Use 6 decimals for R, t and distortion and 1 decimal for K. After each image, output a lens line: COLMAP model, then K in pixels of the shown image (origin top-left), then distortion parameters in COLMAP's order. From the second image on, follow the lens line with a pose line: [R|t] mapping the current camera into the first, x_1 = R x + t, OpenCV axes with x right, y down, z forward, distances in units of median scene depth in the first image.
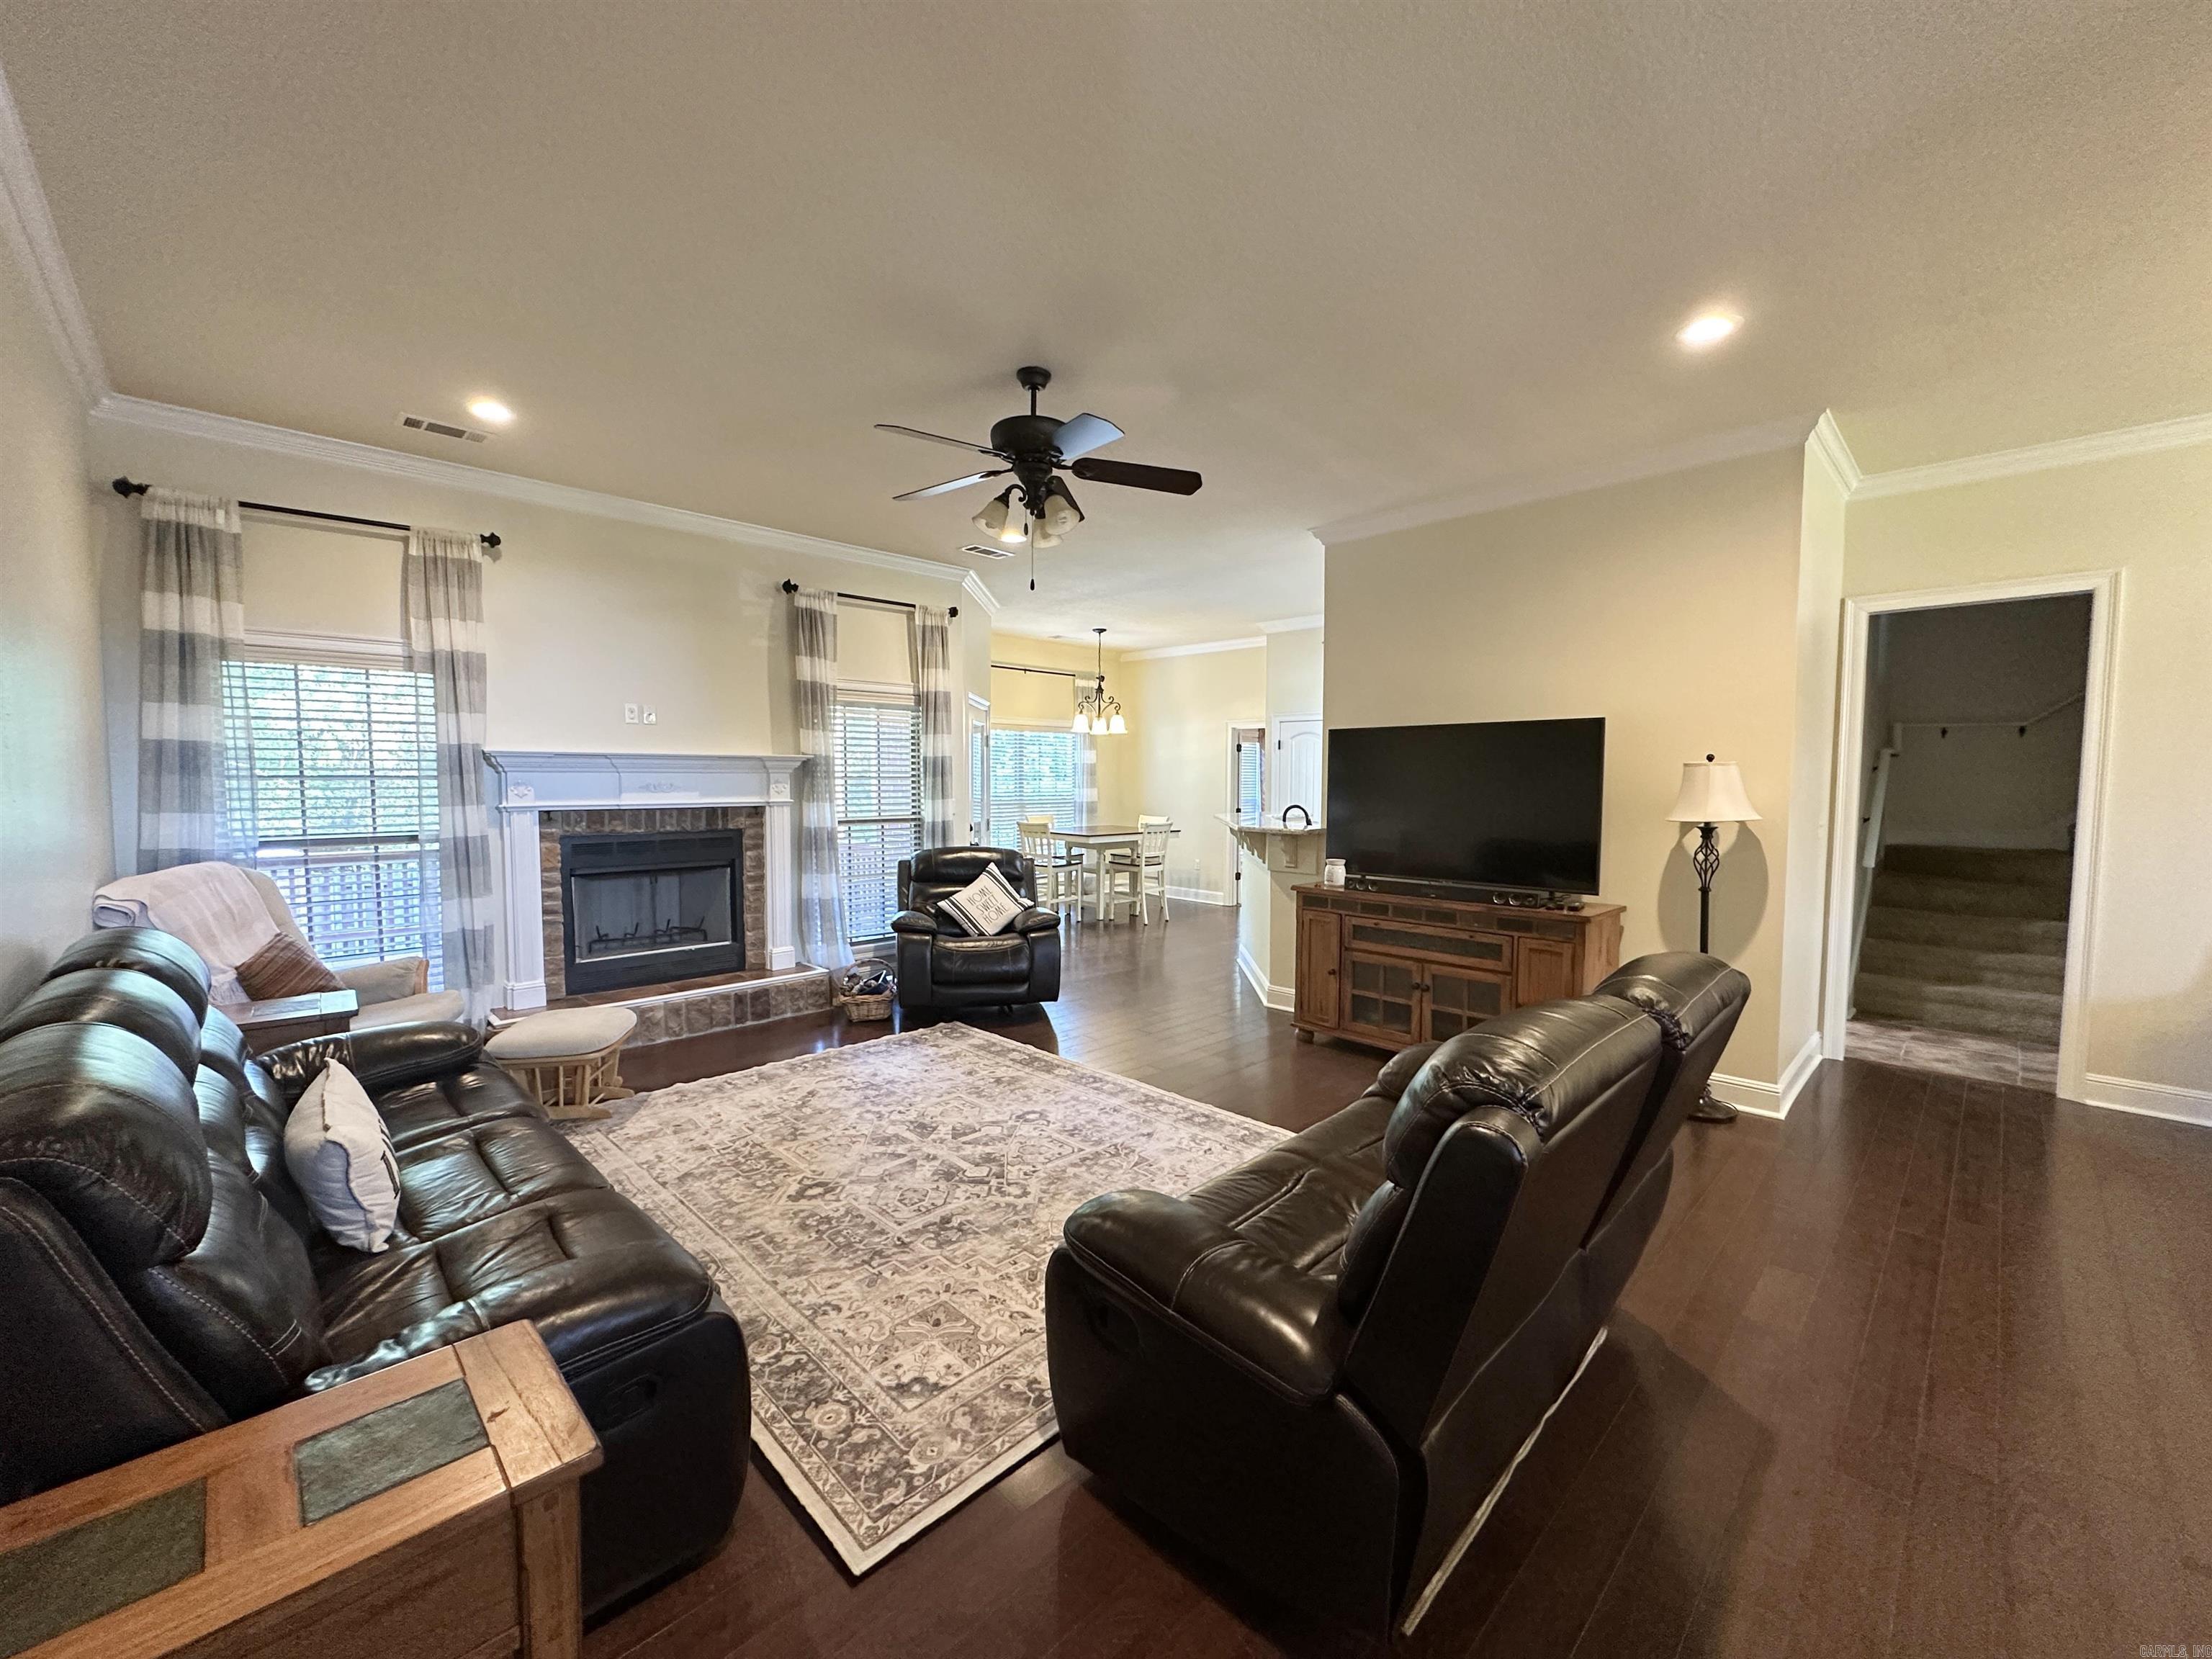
lens RADIAL K [[885.0, 0, 1106.0], [0, 885.0, 829.5], [0, 0, 1]] dist [-0.002563, 0.000717]
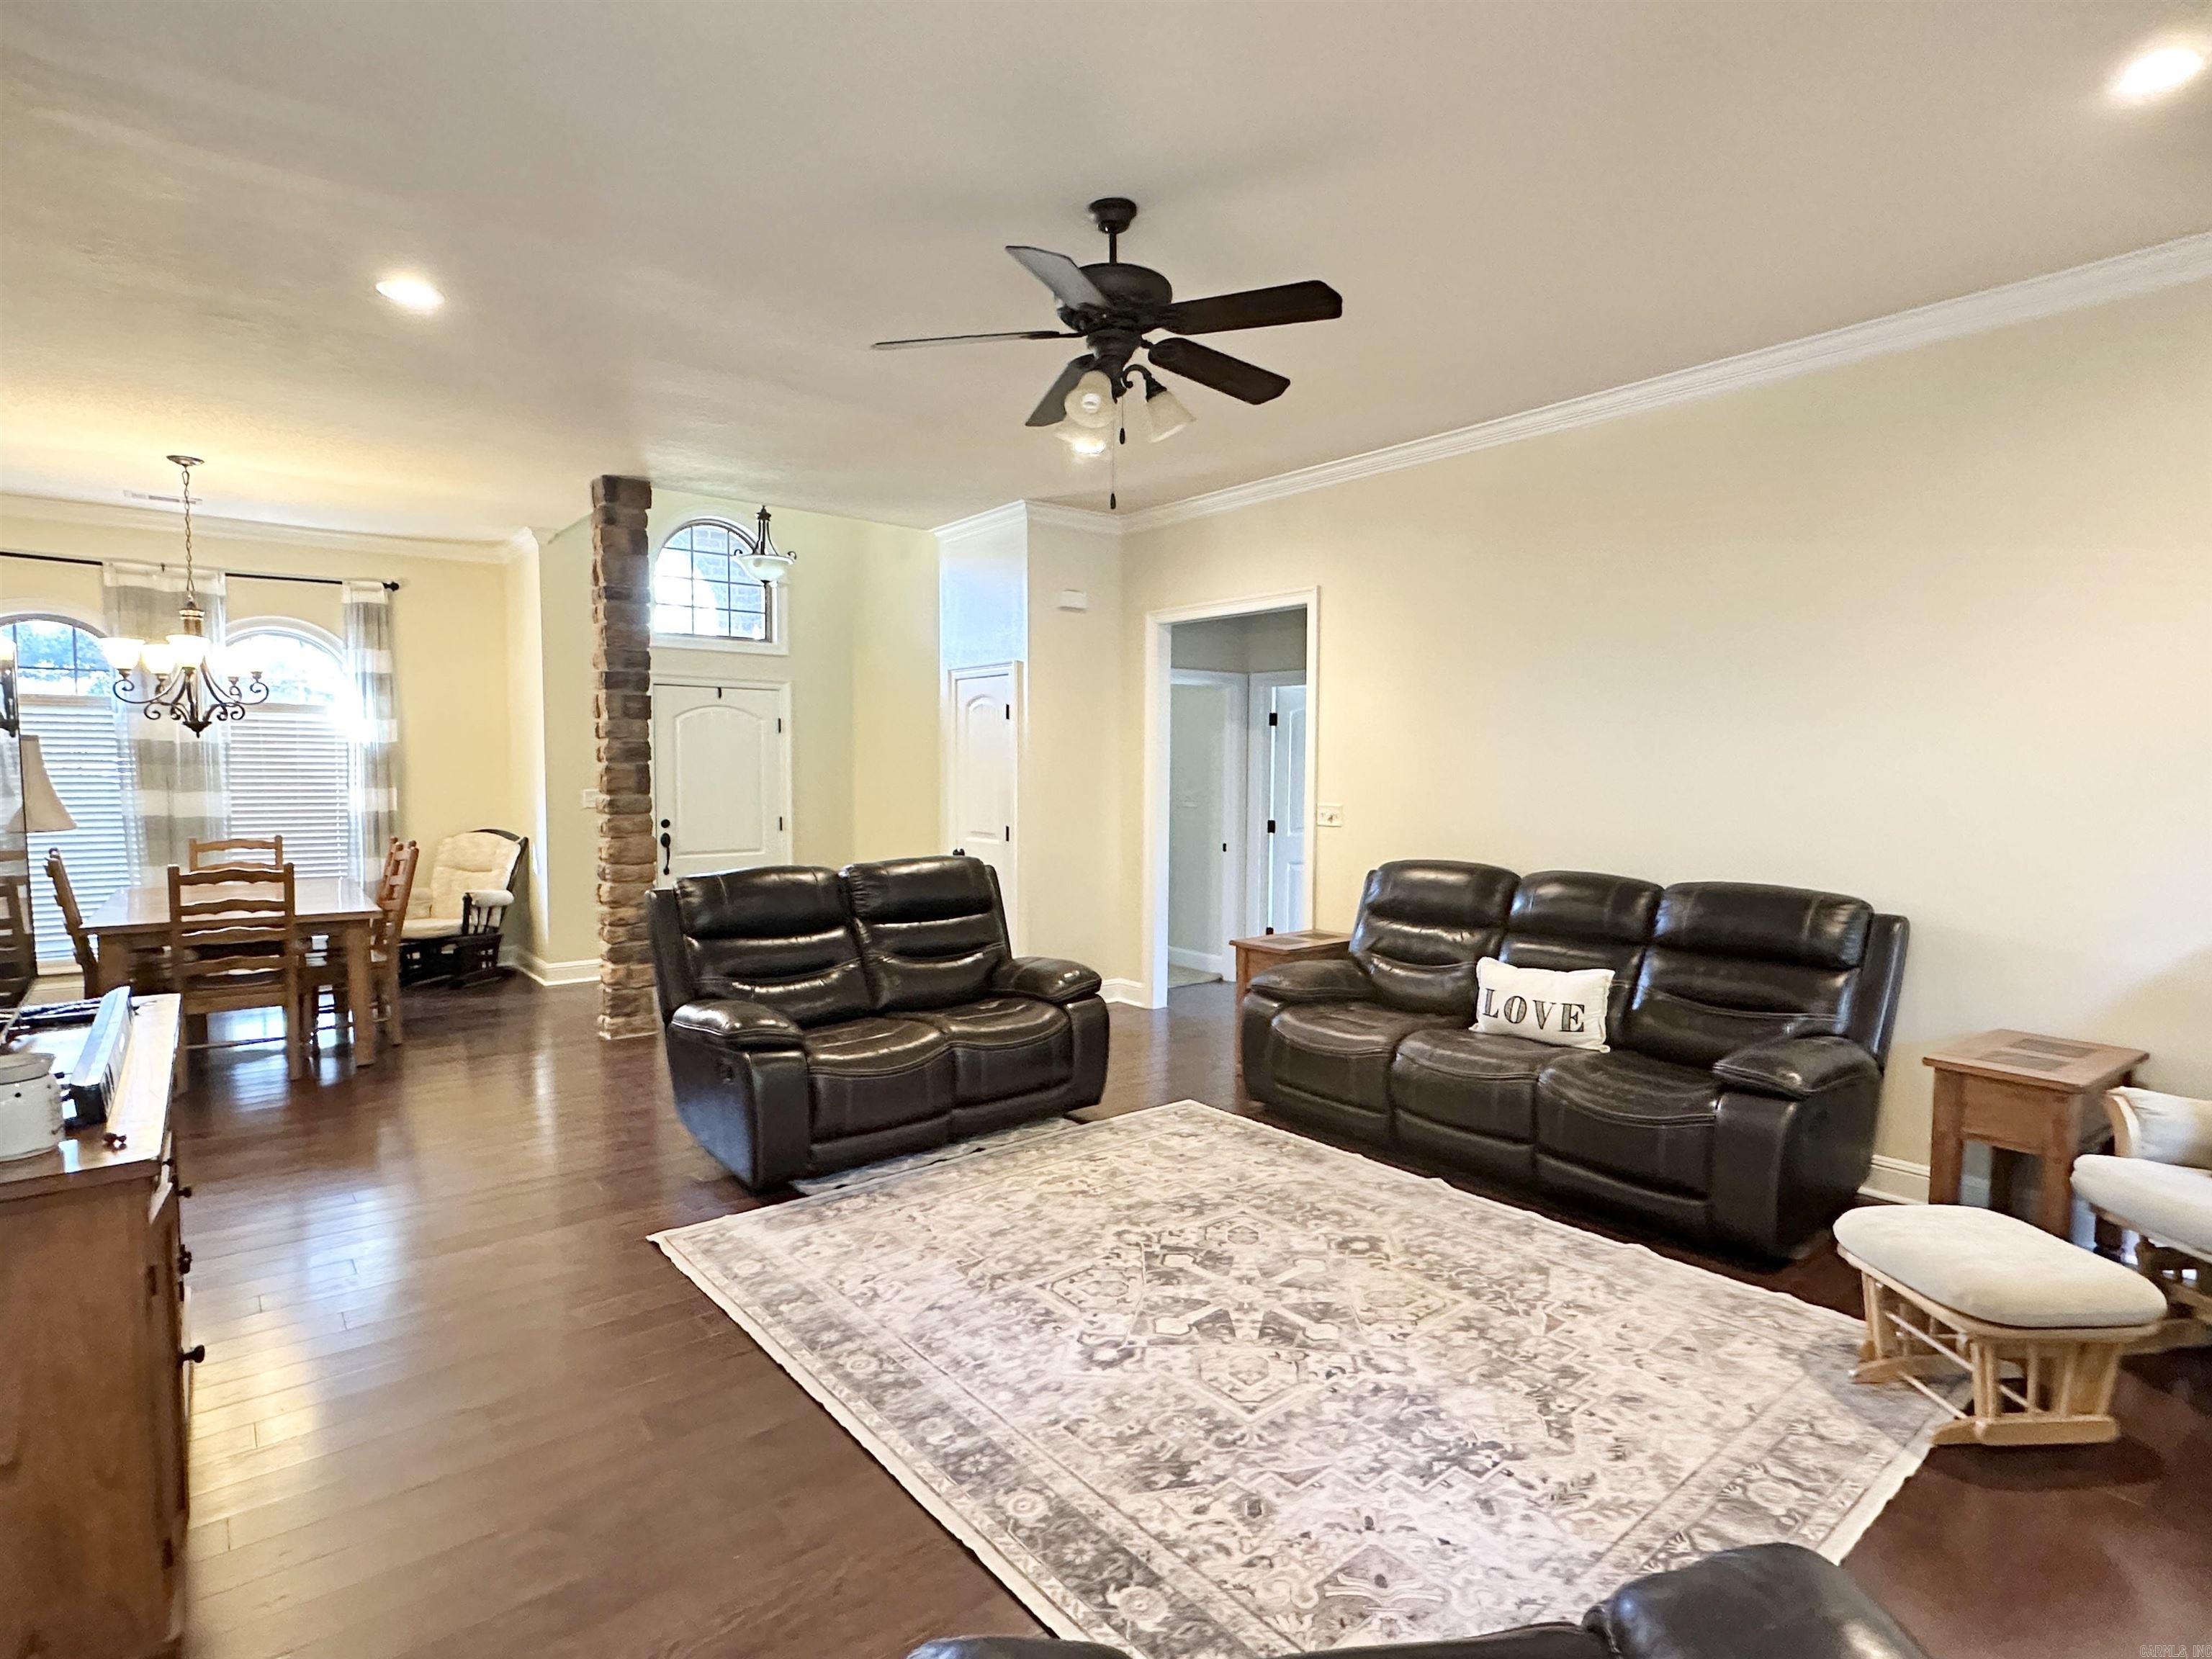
lens RADIAL K [[1158.2, 0, 1114.4], [0, 1158.2, 826.0], [0, 0, 1]] dist [-0.001247, 0.000055]
pose [[-0.995328, -0.015087, 0.095370, -0.135123], [-0.004085, 0.993413, 0.114518, -0.092891], [-0.096470, 0.113593, -0.988833, 1.485790]]
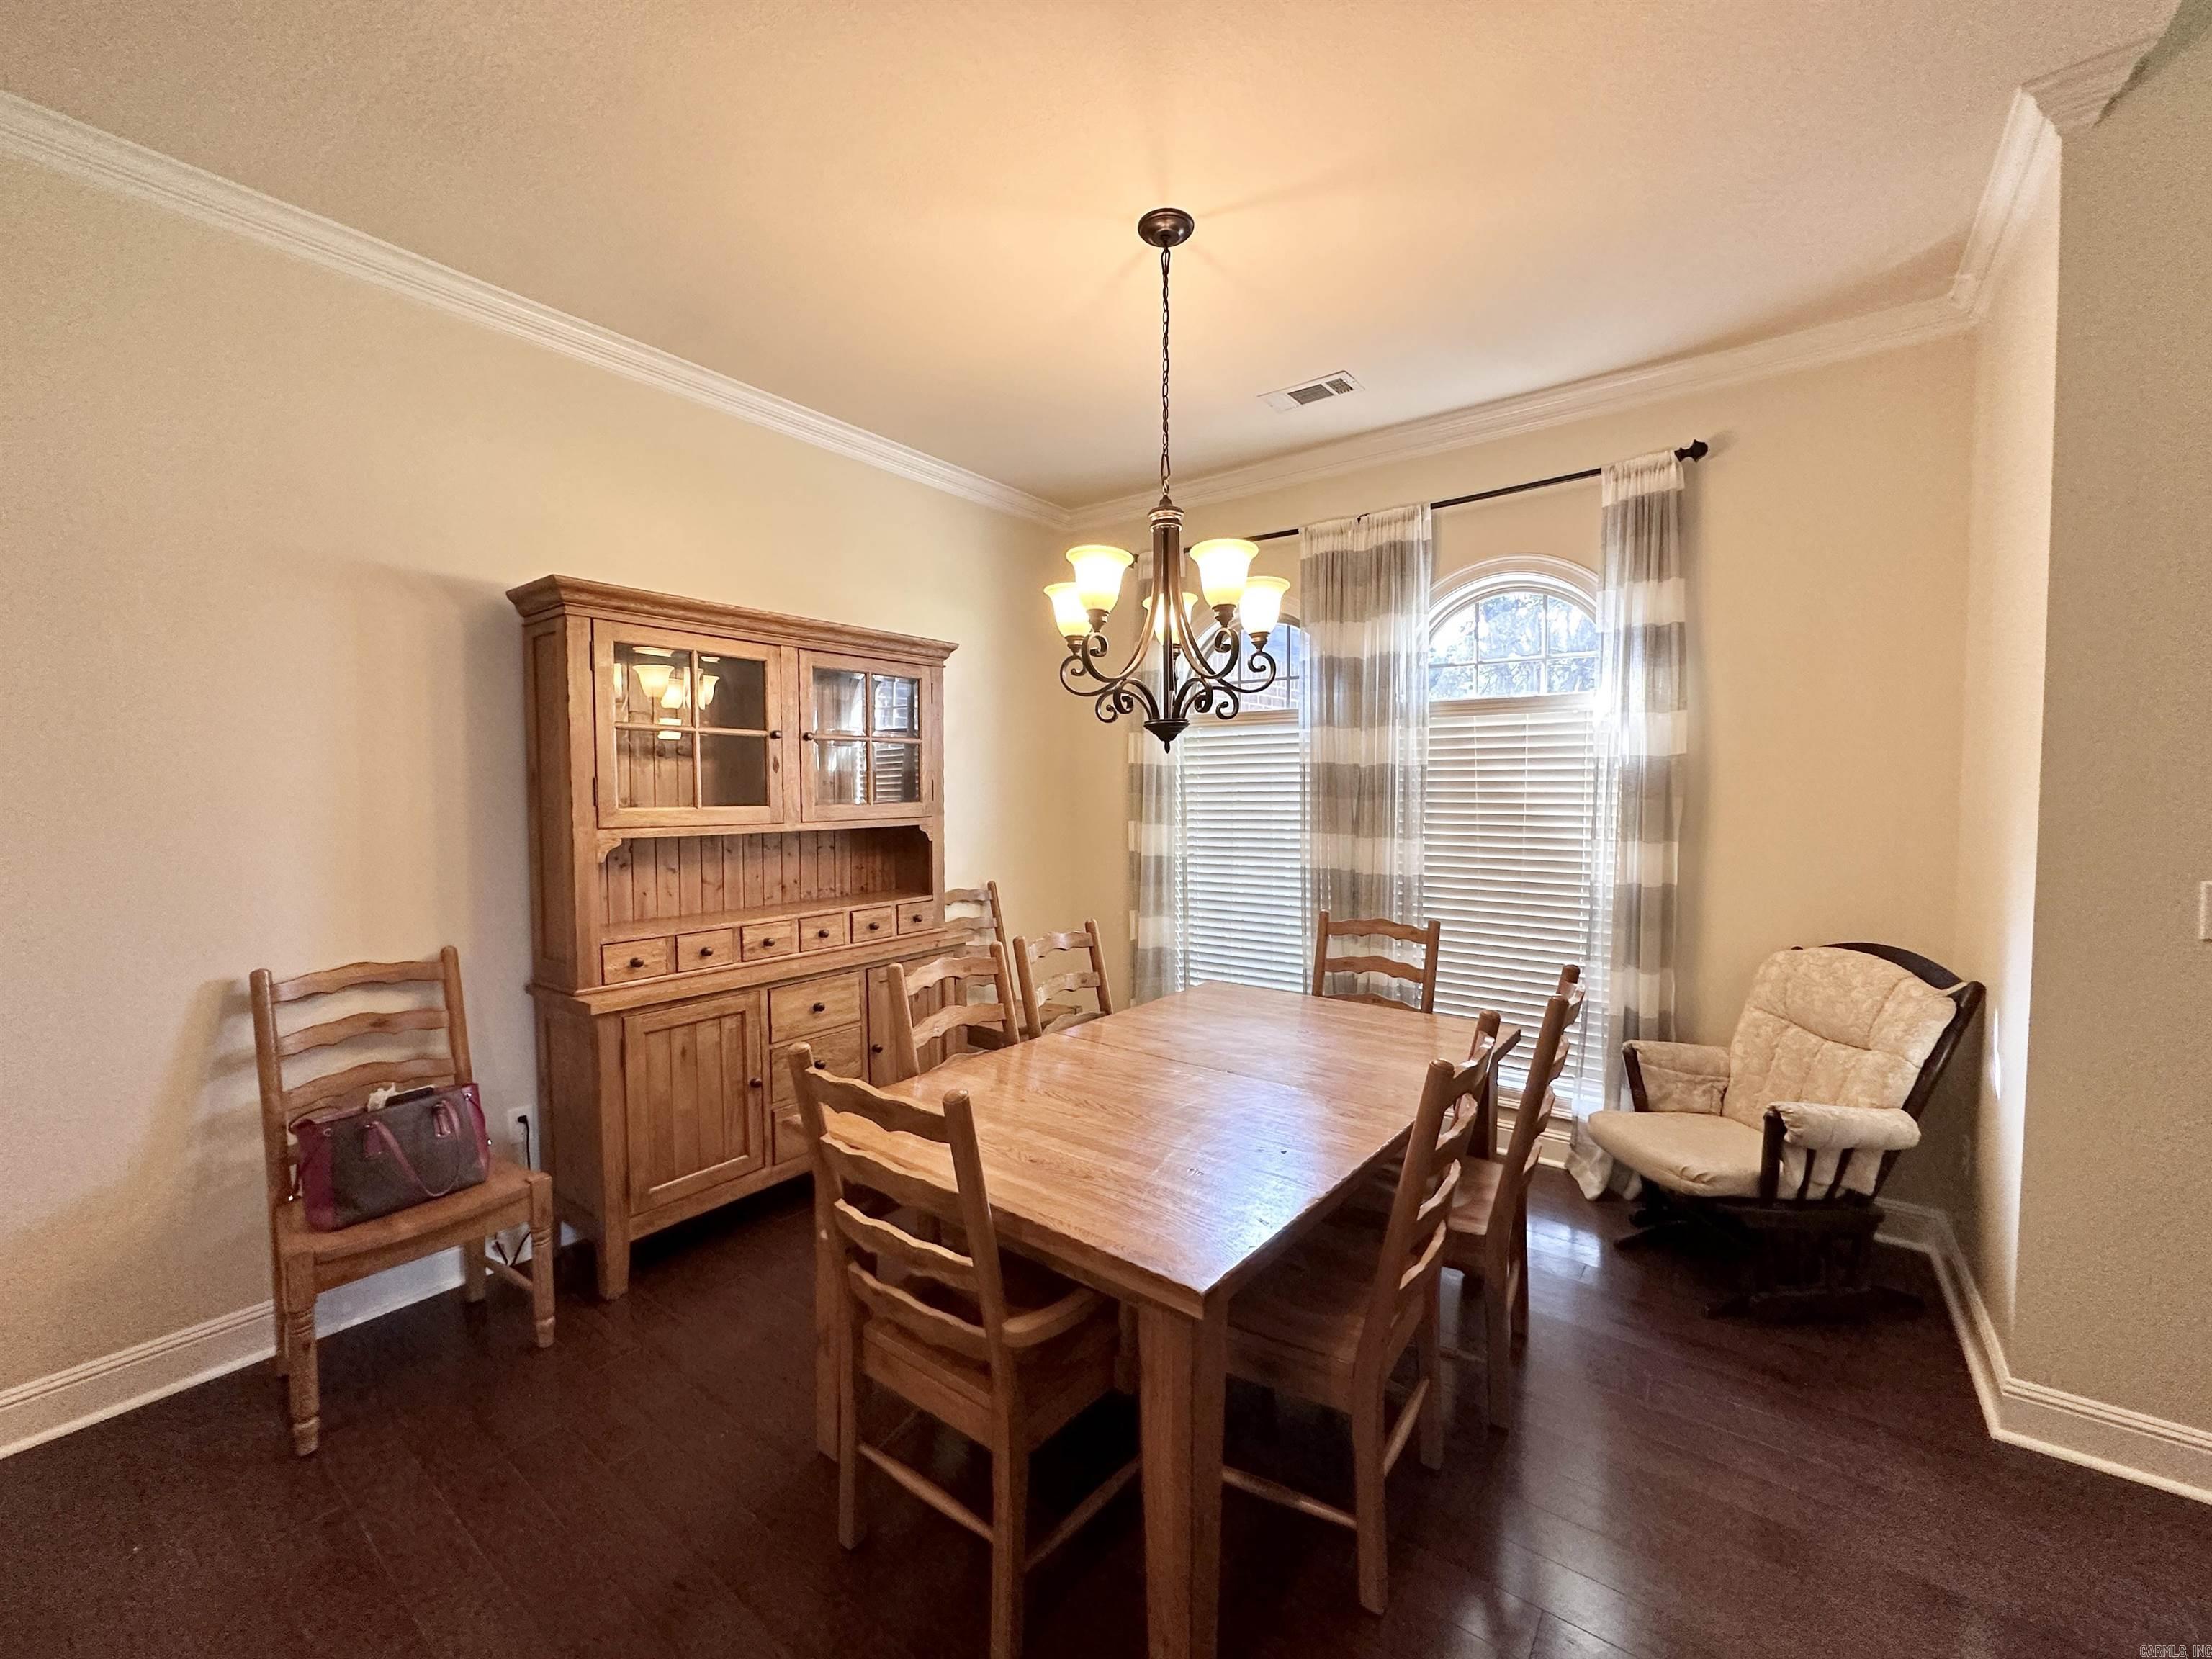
lens RADIAL K [[885.0, 0, 1106.0], [0, 885.0, 829.5], [0, 0, 1]] dist [-0.002563, 0.000717]
pose [[-0.157916, -0.047842, 0.986293, 0.508521], [0.063266, 0.996283, 0.058456, -0.023431], [-0.985424, 0.071630, -0.154302, 0.388643]]
